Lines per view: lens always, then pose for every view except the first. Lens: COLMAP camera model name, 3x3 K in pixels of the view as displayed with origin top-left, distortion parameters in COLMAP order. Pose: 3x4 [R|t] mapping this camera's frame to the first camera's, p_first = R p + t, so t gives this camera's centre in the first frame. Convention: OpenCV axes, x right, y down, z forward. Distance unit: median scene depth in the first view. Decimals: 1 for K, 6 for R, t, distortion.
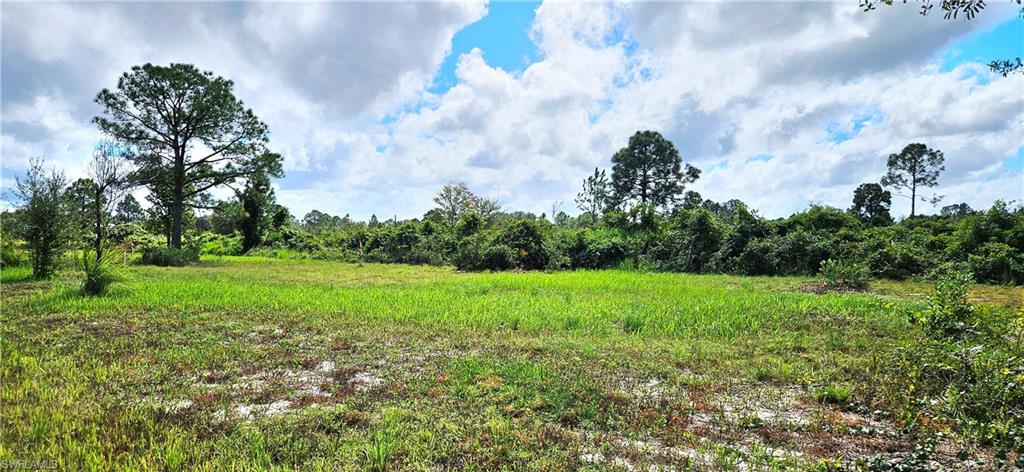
lens RADIAL K [[639.9, 0, 512.0], [0, 639.9, 236.0], [0, 0, 1]] dist [0.029695, 0.000583]
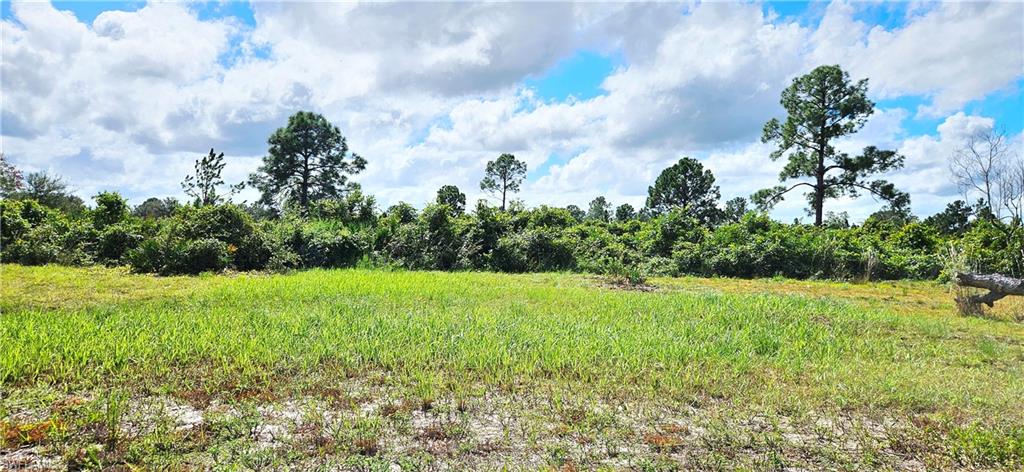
lens RADIAL K [[639.9, 0, 512.0], [0, 639.9, 236.0], [0, 0, 1]] dist [0.029695, 0.000583]
pose [[0.809294, 0.013429, 0.587250, -0.087619], [-0.019604, 0.999799, 0.004153, 0.000786], [-0.587077, -0.014873, 0.809395, 0.095073]]
